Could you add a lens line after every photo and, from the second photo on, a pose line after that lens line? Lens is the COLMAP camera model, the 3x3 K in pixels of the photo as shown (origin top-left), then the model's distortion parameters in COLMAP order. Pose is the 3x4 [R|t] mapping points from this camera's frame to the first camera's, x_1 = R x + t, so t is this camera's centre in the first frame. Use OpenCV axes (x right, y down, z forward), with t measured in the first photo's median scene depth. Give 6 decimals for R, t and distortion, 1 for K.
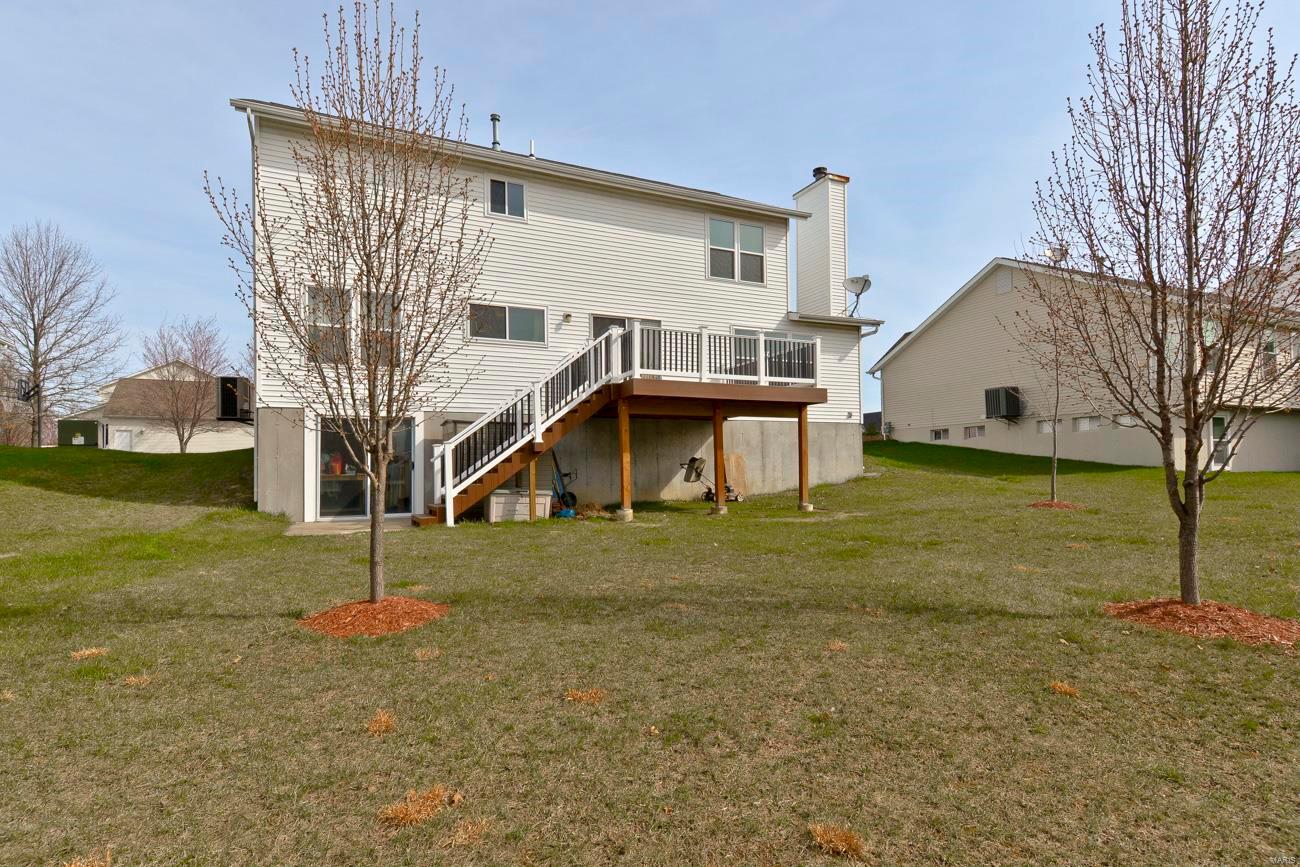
lens RADIAL K [[689.4, 0, 650.0], [0, 689.4, 433.5], [0, 0, 1]] dist [0.000990, -0.000087]
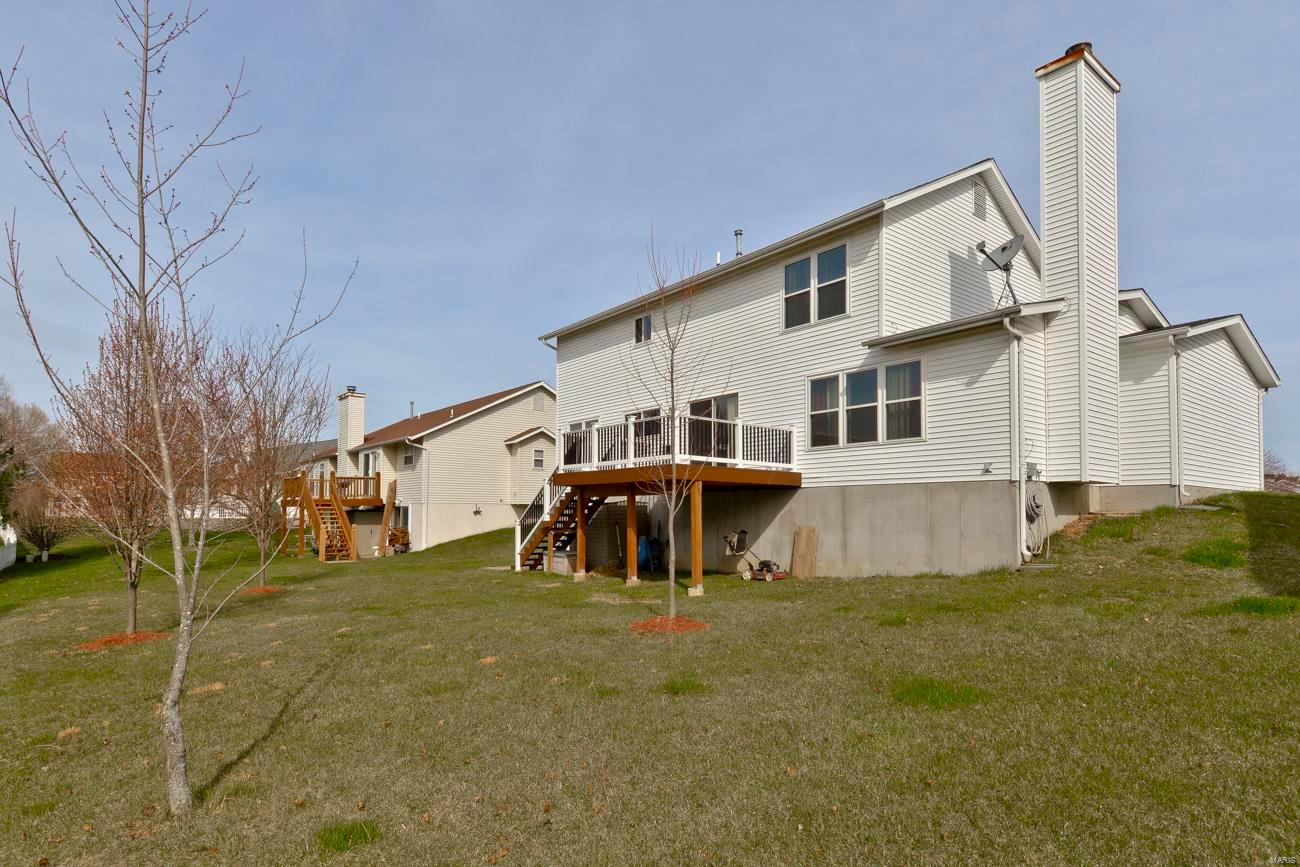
lens RADIAL K [[689.4, 0, 650.0], [0, 689.4, 433.5], [0, 0, 1]] dist [0.000990, -0.000087]
pose [[0.210247, -0.098252, -0.972699, 0.952033], [0.057933, 0.994441, -0.087926, -0.022603], [0.975930, -0.037865, 0.214771, 0.646037]]
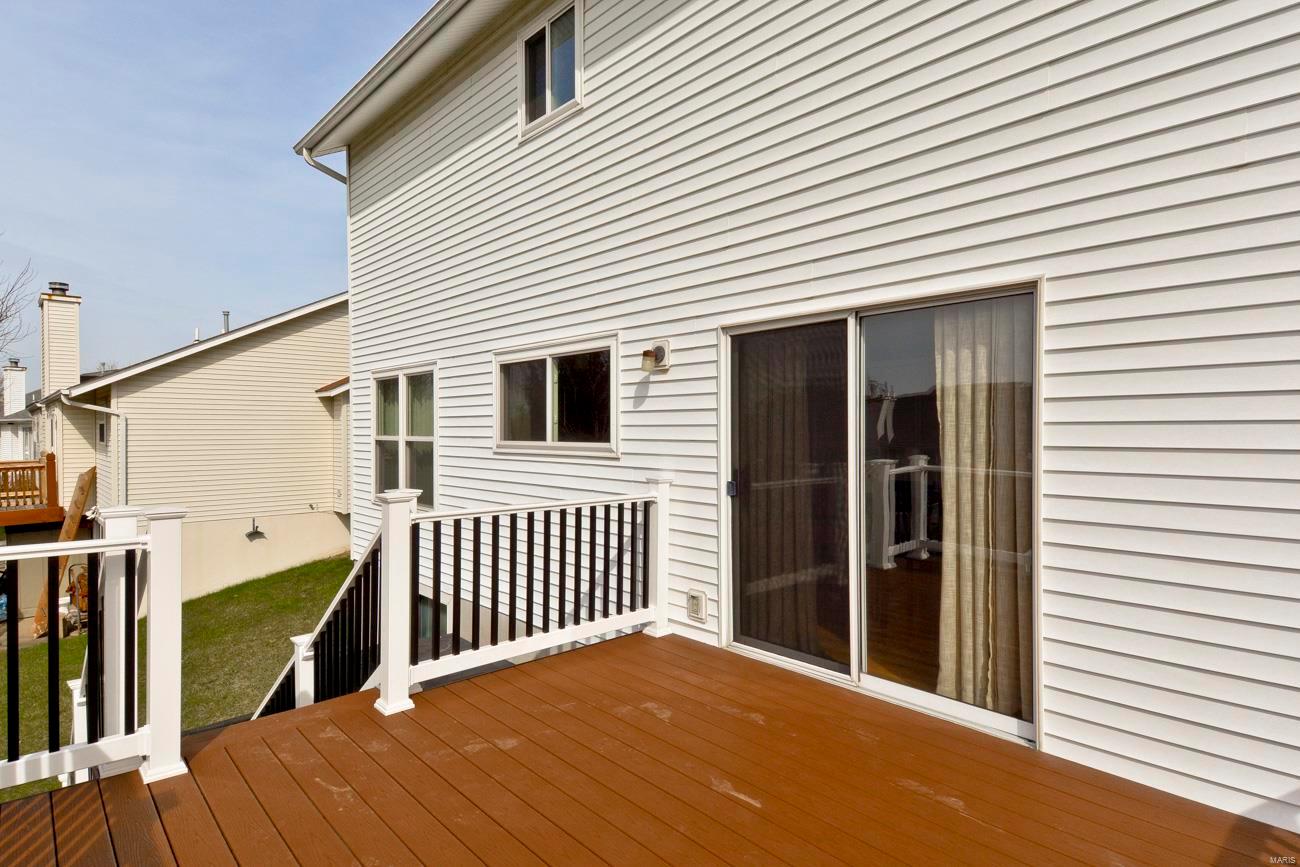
lens RADIAL K [[707.3, 0, 650.0], [0, 707.3, 433.5], [0, 0, 1]] dist [0.025223, 0.000200]
pose [[0.268546, 0.020309, -0.963053, 0.172483], [0.060752, 0.997430, 0.037974, -0.134787], [0.961349, -0.068705, 0.266622, 0.837377]]
